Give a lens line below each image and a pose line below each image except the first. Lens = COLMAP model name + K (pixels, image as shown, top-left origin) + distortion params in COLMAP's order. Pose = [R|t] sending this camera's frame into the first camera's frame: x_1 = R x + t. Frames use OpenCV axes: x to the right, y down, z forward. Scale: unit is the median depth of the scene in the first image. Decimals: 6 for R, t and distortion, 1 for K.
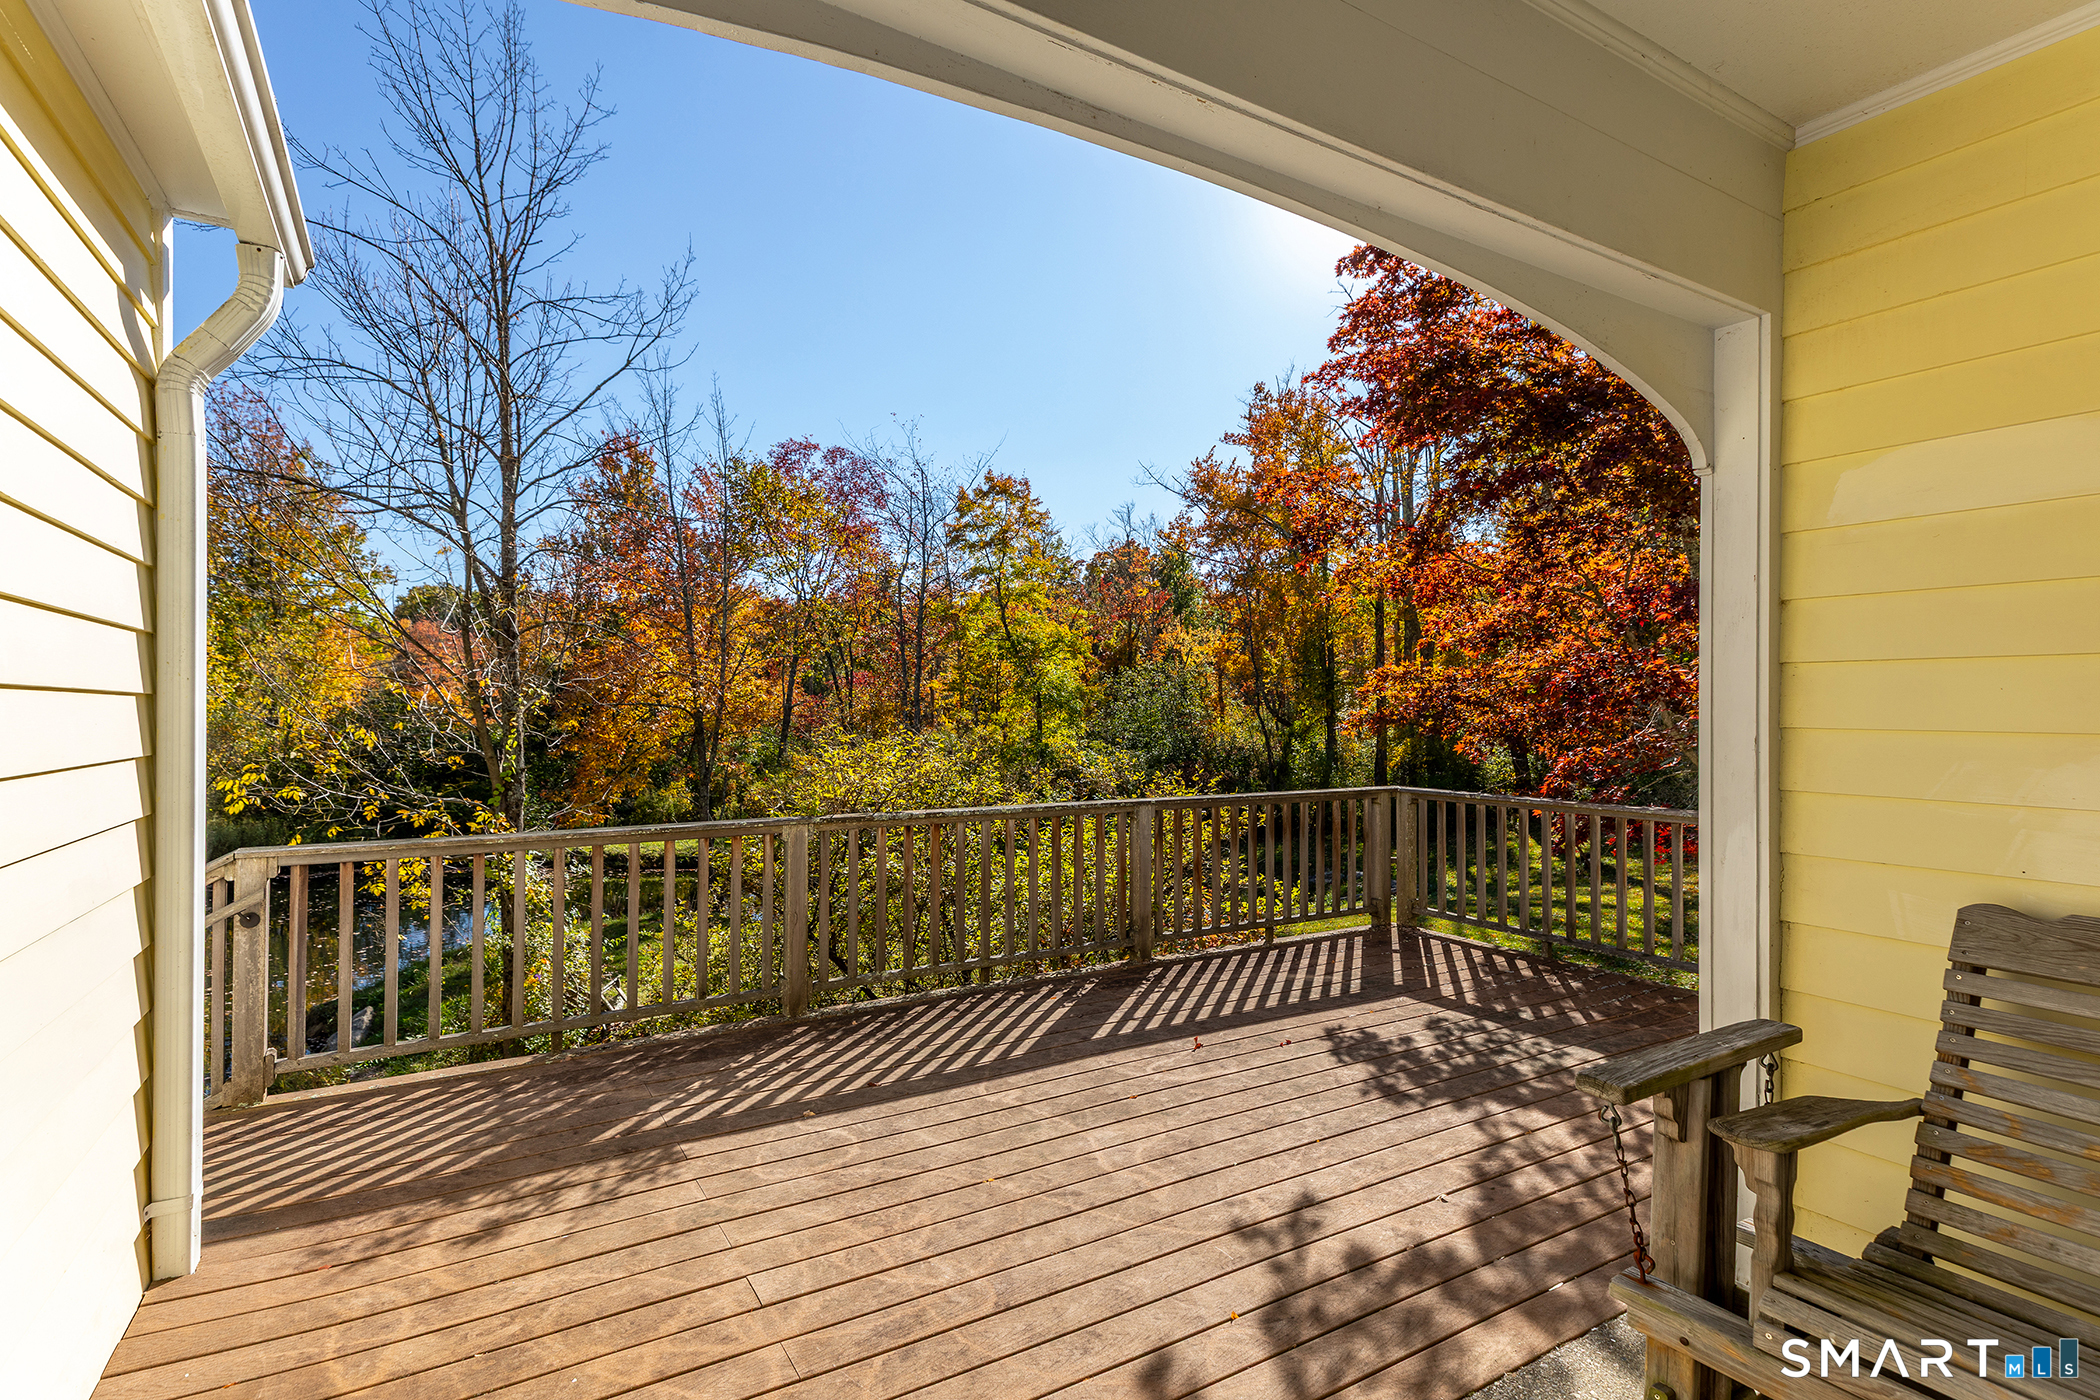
lens RADIAL K [[990.5, 0, 1050.7], [0, 990.5, 698.7], [0, 0, 1]] dist [0.002308, 0.000302]
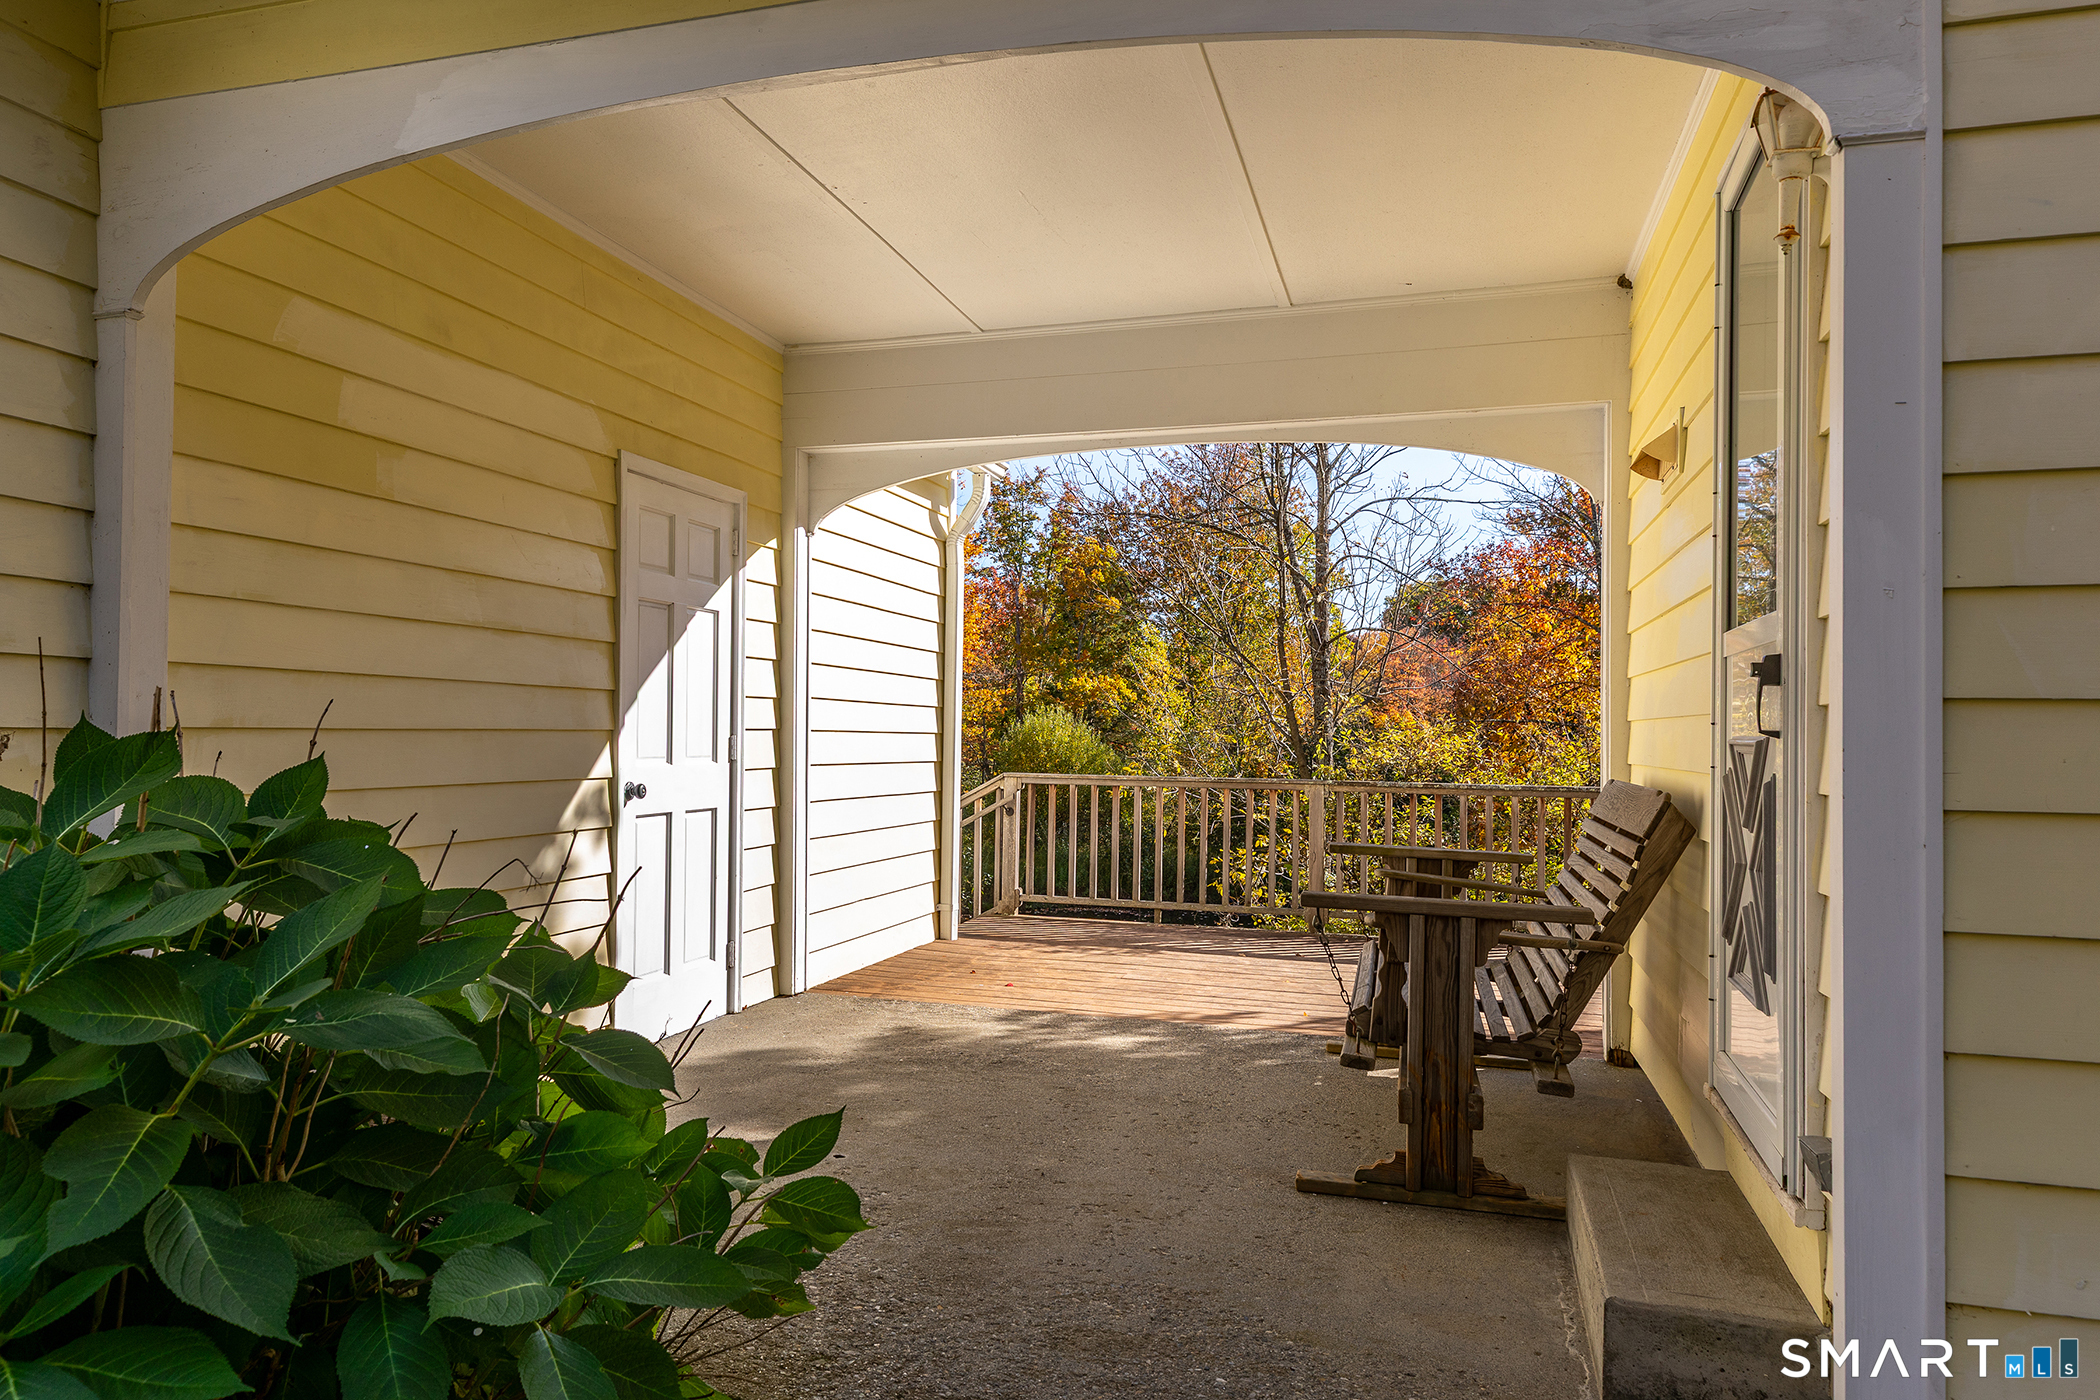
lens RADIAL K [[1404.8, 0, 1045.3], [0, 1404.8, 703.8], [0, 0, 1]] dist [-0.002355, -0.000609]
pose [[0.692792, 0.004828, -0.721121, 1.549134], [-0.017411, 0.999798, -0.010033, 0.078269], [0.720927, 0.019506, 0.692736, -1.040057]]
